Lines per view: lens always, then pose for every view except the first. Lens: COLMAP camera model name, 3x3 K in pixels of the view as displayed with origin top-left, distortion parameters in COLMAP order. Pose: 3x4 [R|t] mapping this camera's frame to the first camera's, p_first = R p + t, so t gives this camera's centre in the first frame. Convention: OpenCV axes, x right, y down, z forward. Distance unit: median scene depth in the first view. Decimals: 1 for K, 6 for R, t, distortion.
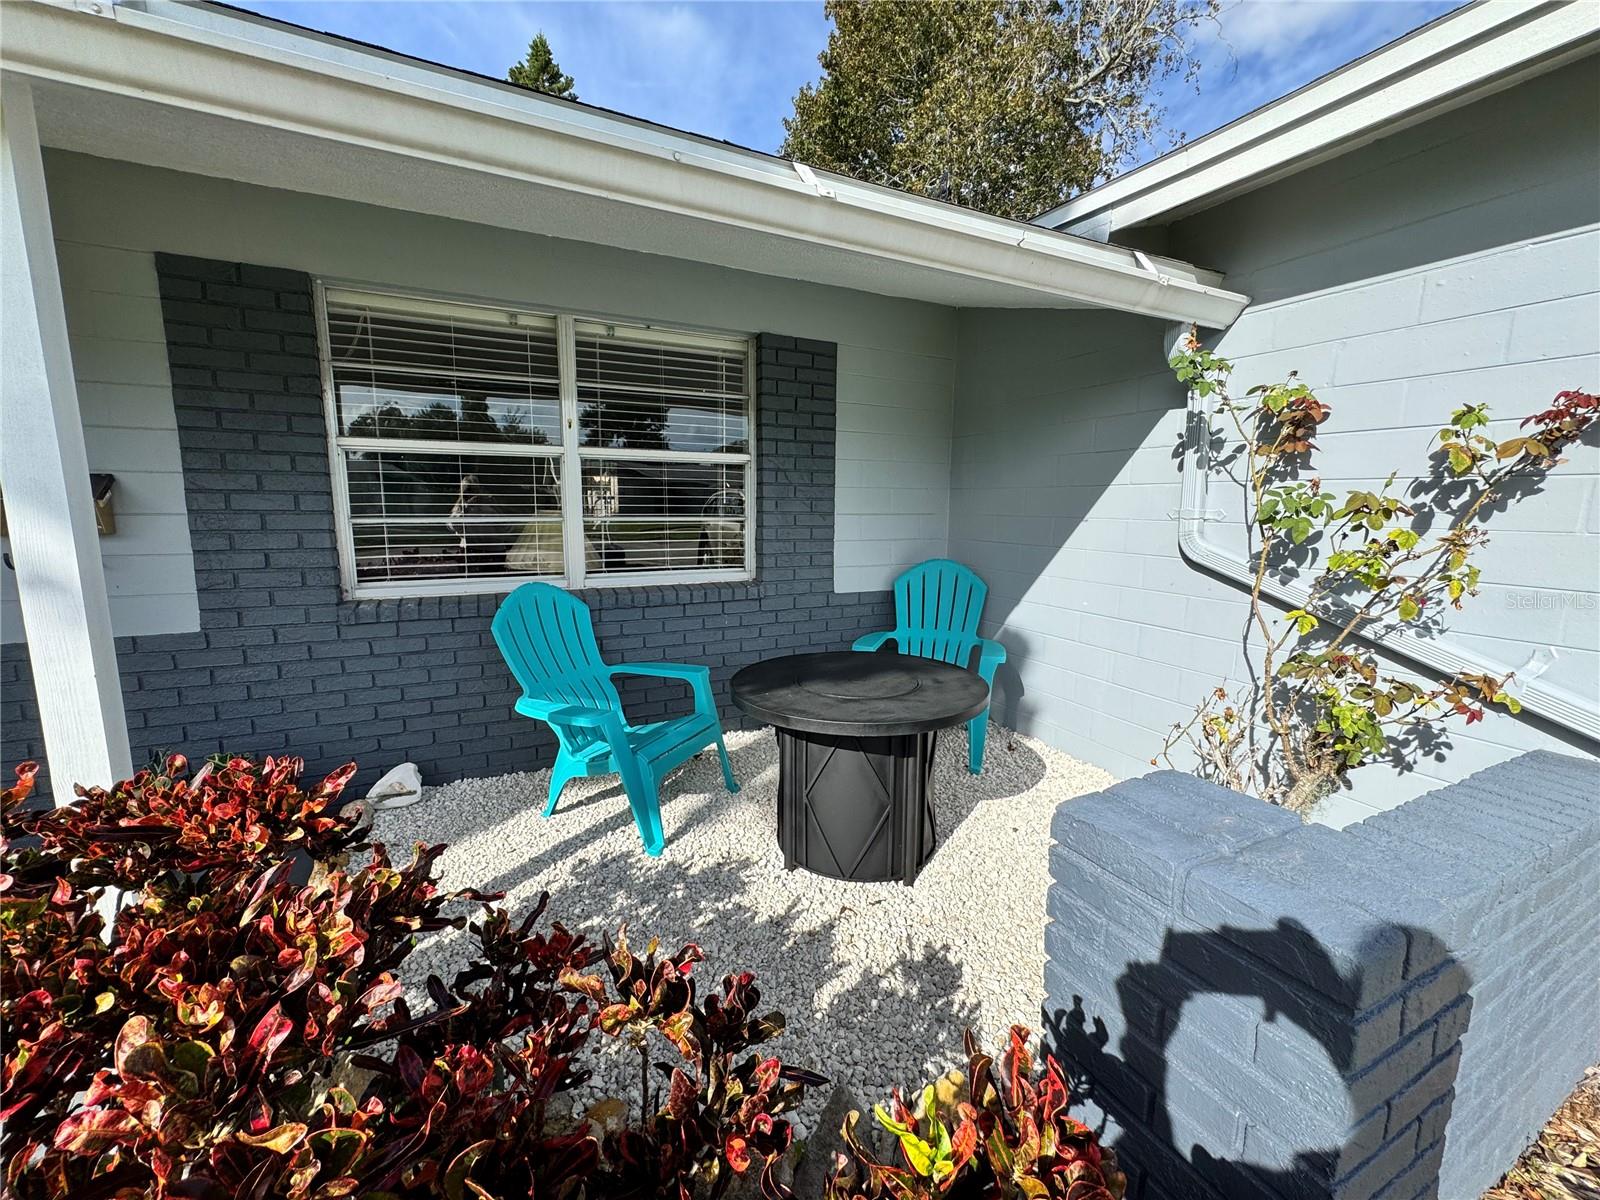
lens RADIAL K [[634.4, 0, 793.5], [0, 634.4, 600.7], [0, 0, 1]] dist [-0.001578, -0.000244]
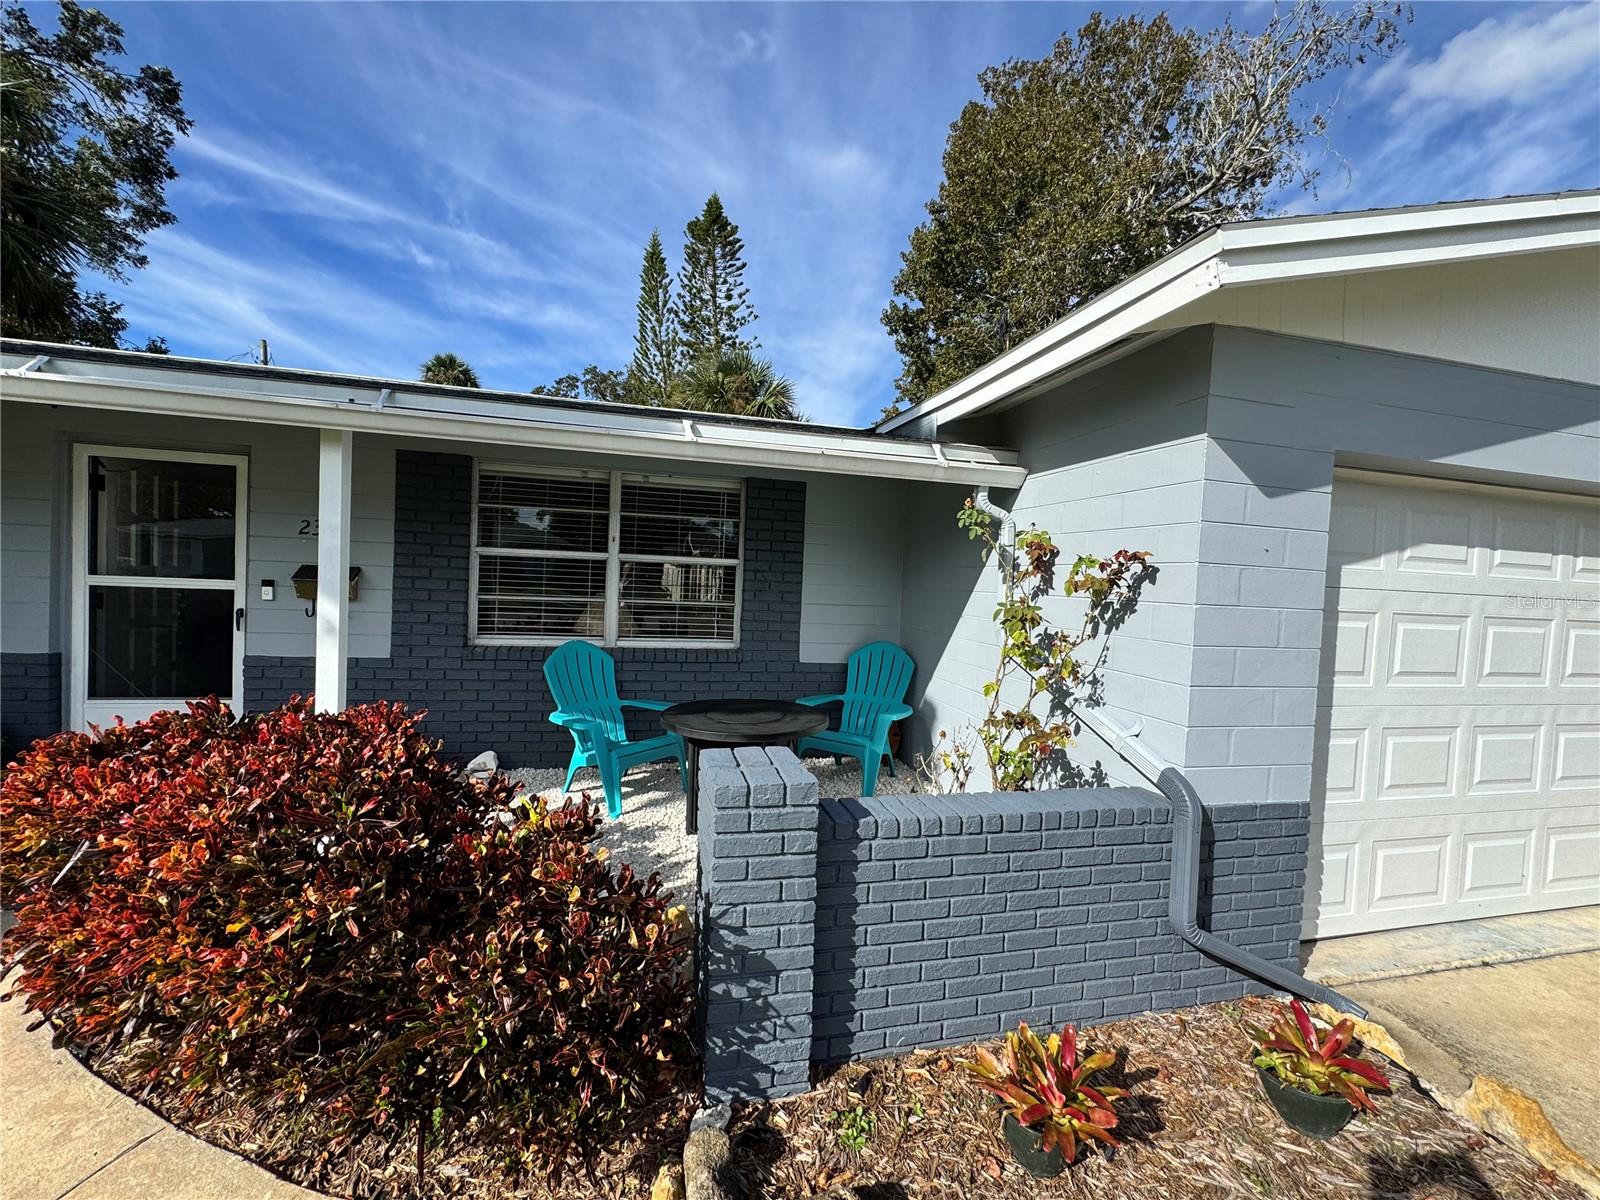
lens RADIAL K [[638.0, 0, 798.2], [0, 638.0, 601.0], [0, 0, 1]] dist [-0.003591, 0.000687]
pose [[0.975995, 0.040491, -0.213996, 0.433633], [-0.066789, 0.990868, -0.117128, 0.021618], [0.207299, 0.128609, 0.969787, -0.396935]]
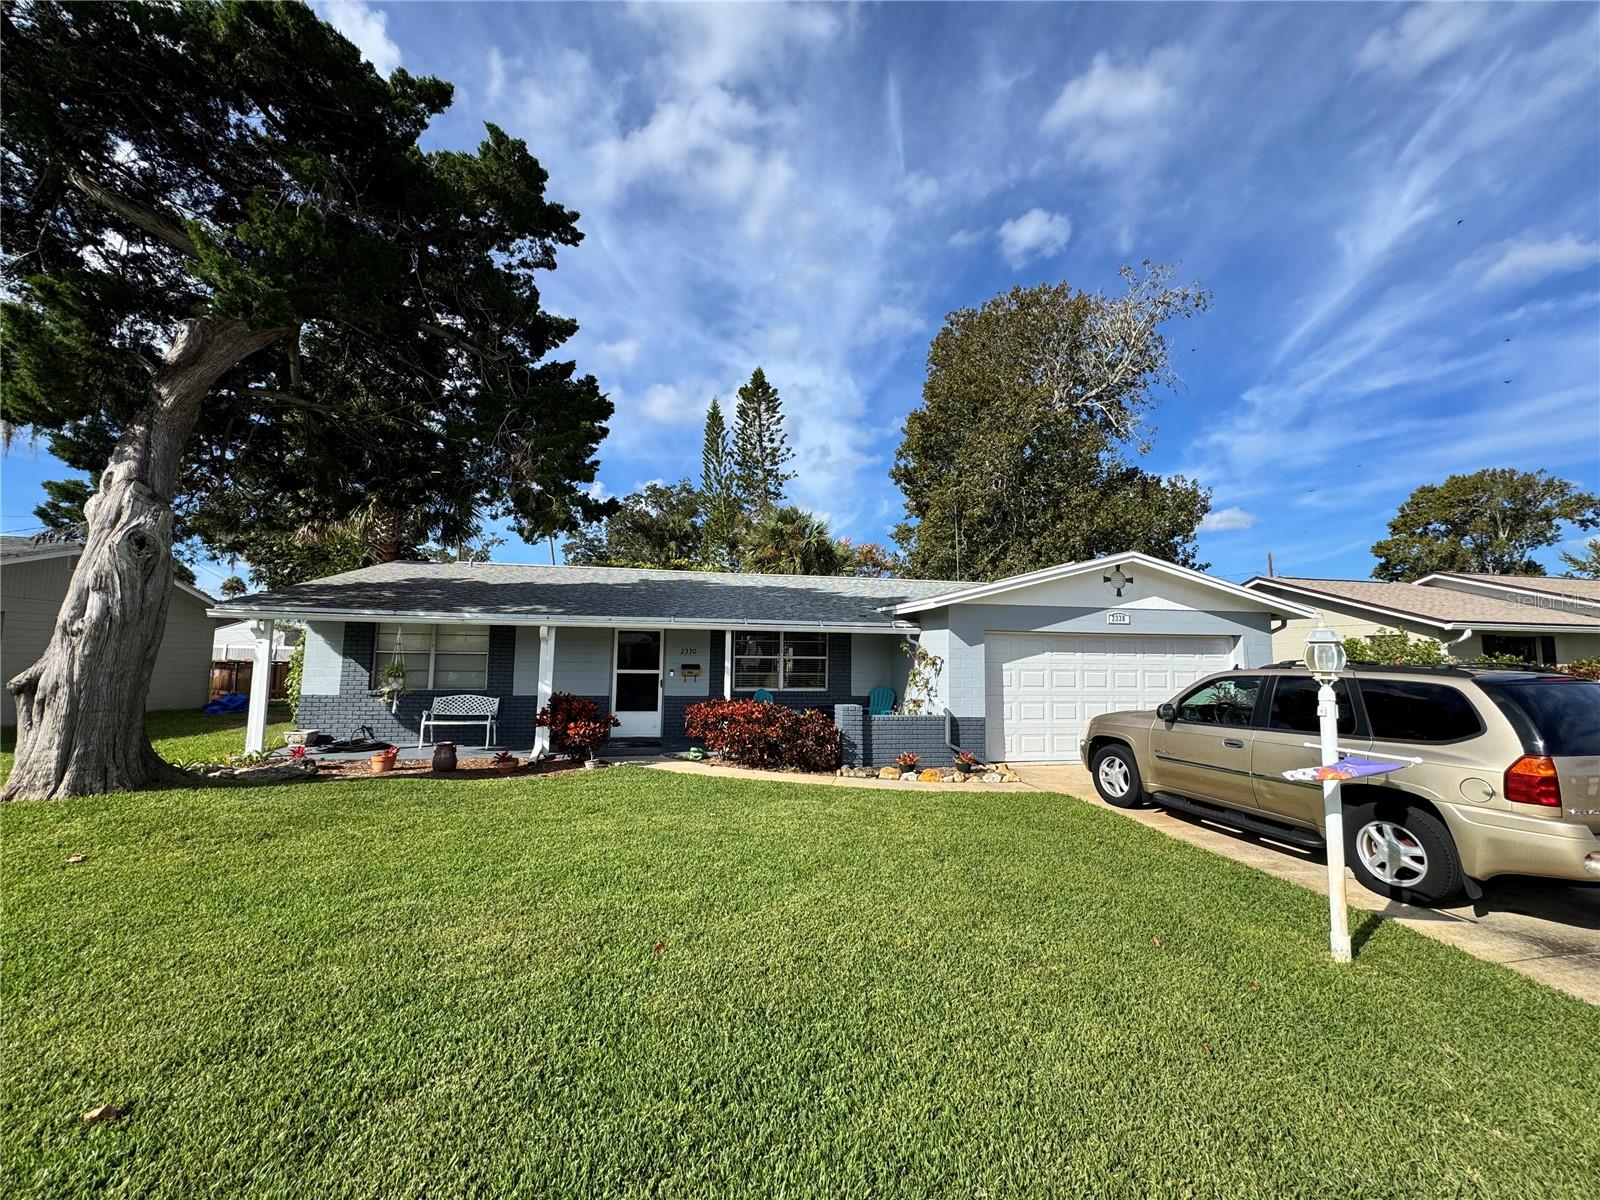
lens RADIAL K [[634.2, 0, 796.4], [0, 634.2, 599.1], [0, 0, 1]] dist [-0.001108, -0.000034]
pose [[0.965458, -0.018435, -0.259906, 0.854479], [-0.045557, 0.970186, -0.238043, 0.388609], [0.256545, 0.241661, 0.935834, -3.036350]]
